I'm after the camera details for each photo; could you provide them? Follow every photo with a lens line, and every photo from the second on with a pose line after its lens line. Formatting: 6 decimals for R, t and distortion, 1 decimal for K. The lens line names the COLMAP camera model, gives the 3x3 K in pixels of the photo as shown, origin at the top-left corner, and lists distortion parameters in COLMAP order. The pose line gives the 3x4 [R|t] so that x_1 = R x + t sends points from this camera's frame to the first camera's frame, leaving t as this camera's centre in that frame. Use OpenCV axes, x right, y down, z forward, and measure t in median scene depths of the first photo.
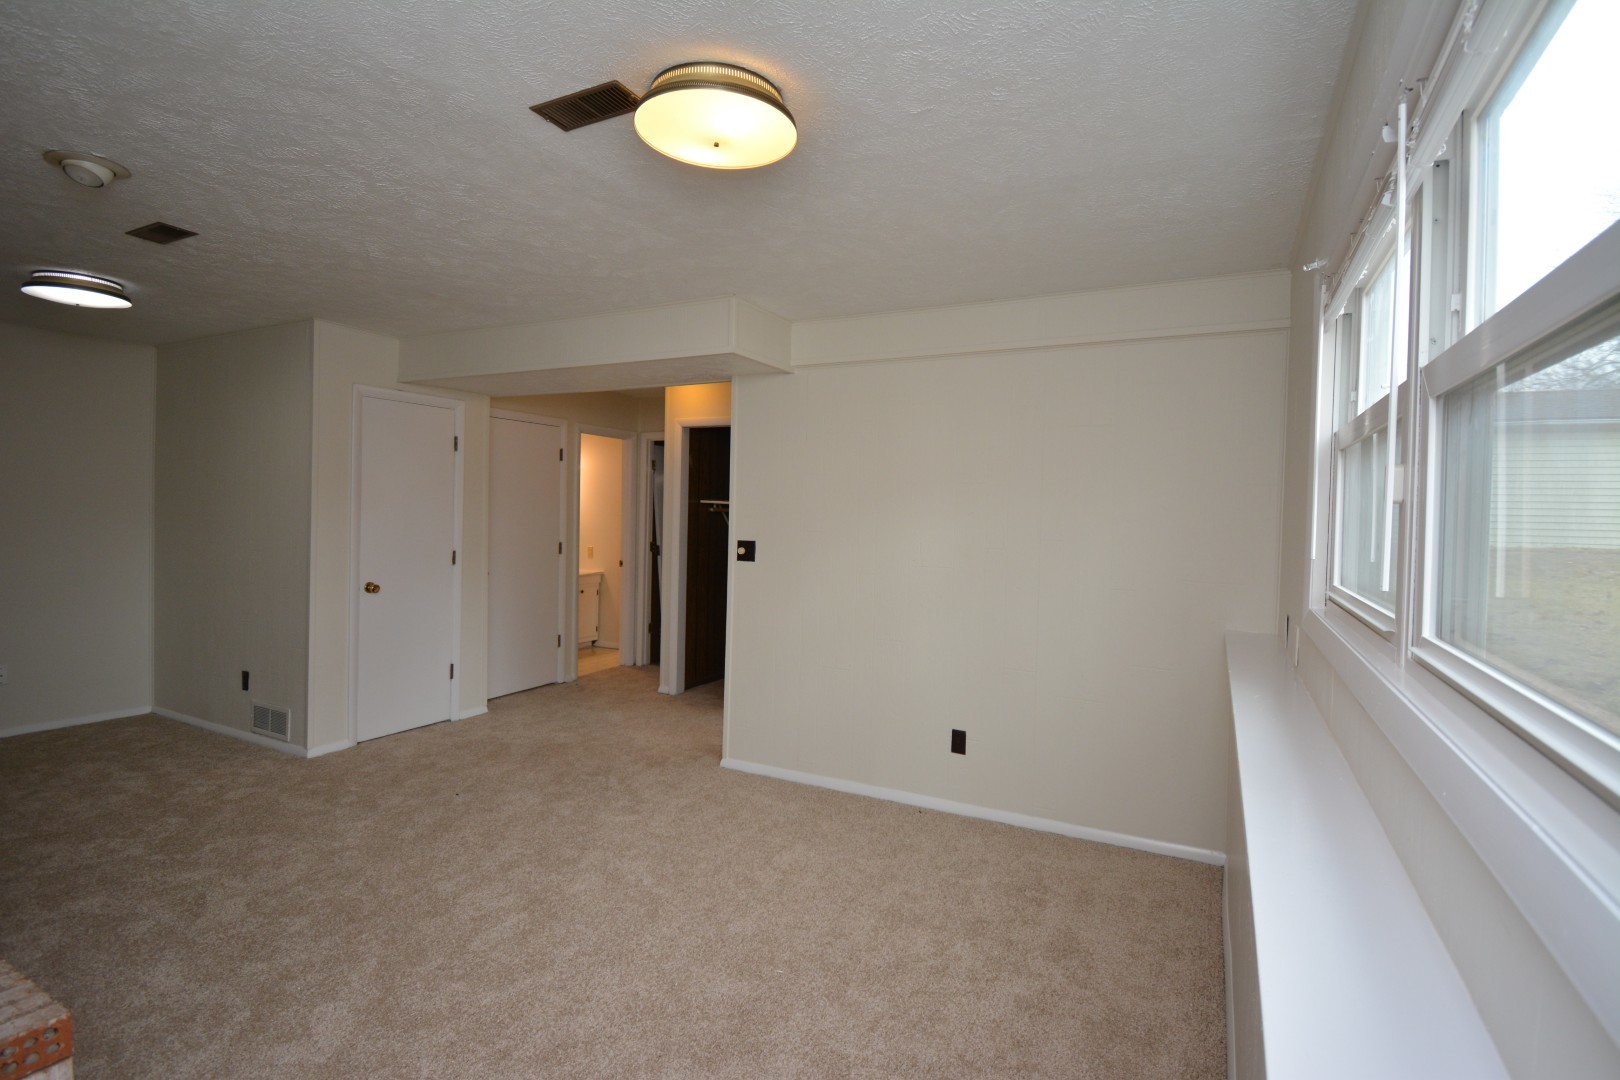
lens RADIAL K [[770.1, 0, 819.3], [0, 770.1, 536.0], [0, 0, 1]] dist [0.017877, -0.025117]
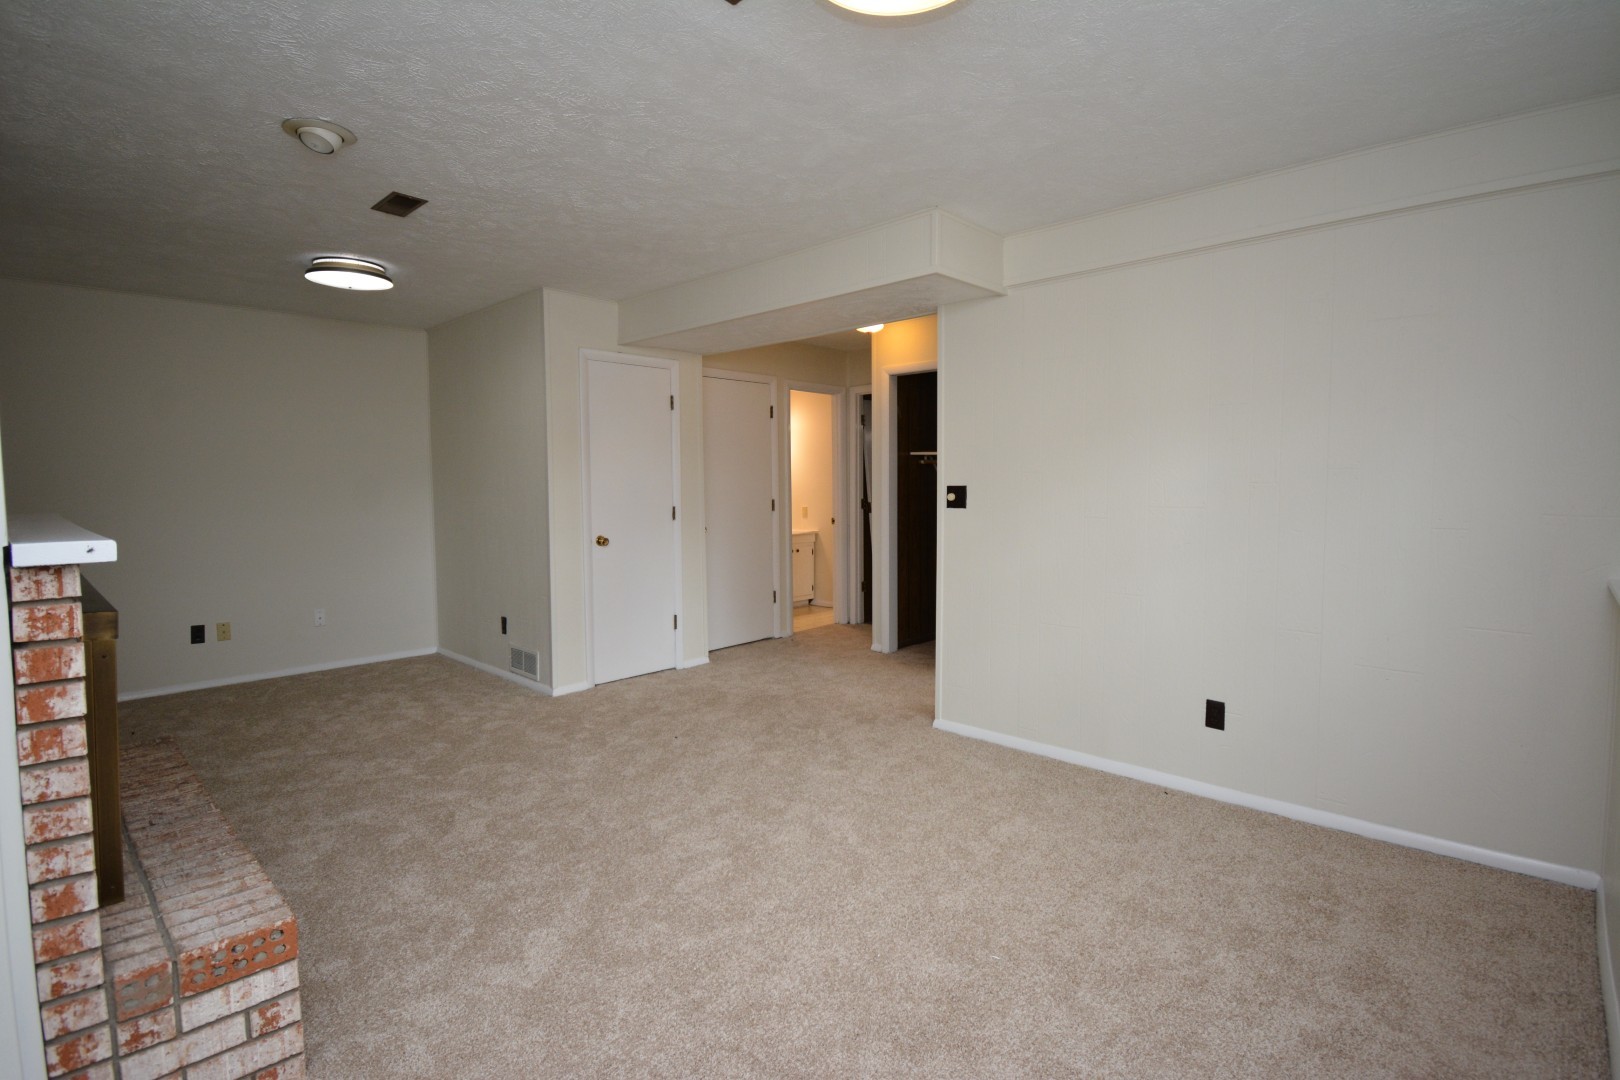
lens RADIAL K [[770.1, 0, 814.3], [0, 770.1, 531.5], [0, 0, 1]] dist [0.017877, -0.025117]
pose [[0.958678, -0.012566, -0.284217, 0.005161], [0.022609, 0.999229, 0.032084, 0.040714], [0.283595, -0.037184, 0.958223, 0.101007]]
